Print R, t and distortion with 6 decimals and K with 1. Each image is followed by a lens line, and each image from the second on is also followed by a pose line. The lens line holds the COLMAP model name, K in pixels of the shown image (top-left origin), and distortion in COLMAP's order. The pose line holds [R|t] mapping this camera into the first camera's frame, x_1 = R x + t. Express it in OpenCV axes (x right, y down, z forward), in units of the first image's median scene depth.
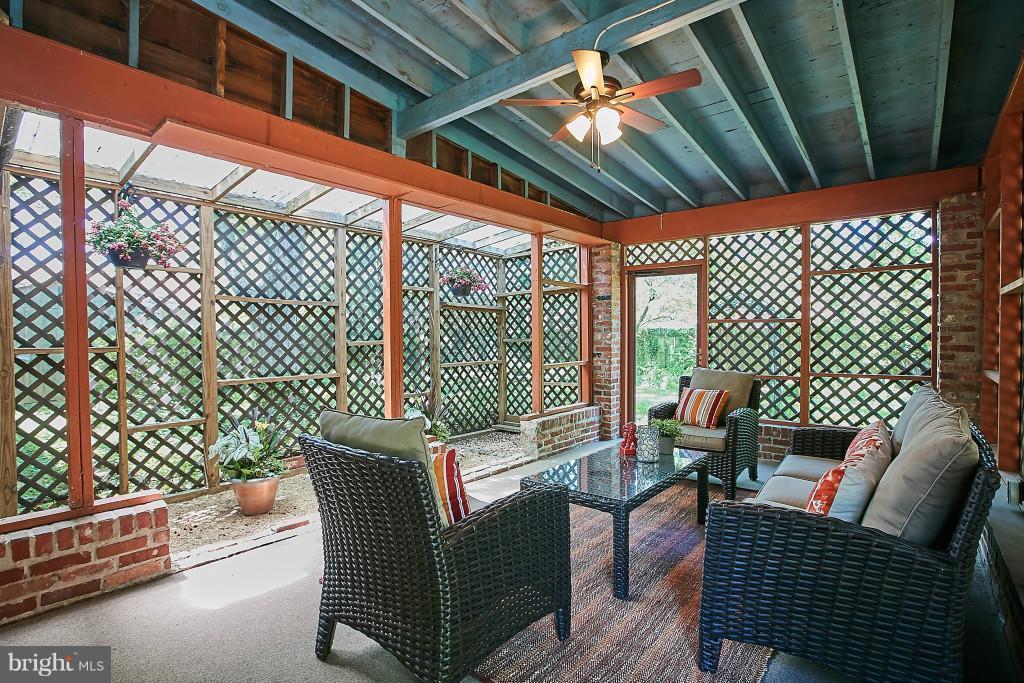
lens RADIAL K [[480.3, 0, 512.0], [0, 480.3, 341.5], [0, 0, 1]] dist [-0.040095, 0.016900]
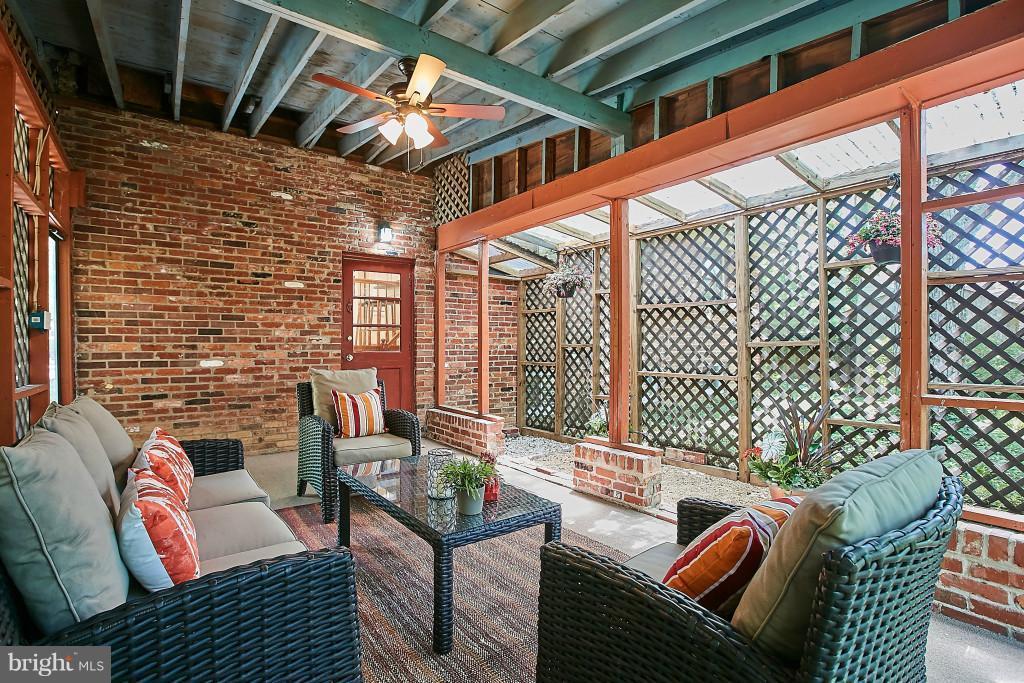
lens RADIAL K [[480.3, 0, 512.0], [0, 480.3, 341.5], [0, 0, 1]] dist [-0.040095, 0.016900]
pose [[-0.223142, 0.013290, -0.974695, 0.668232], [0.005507, 0.999908, 0.012373, -0.016431], [0.974770, -0.002607, -0.223195, 0.864158]]
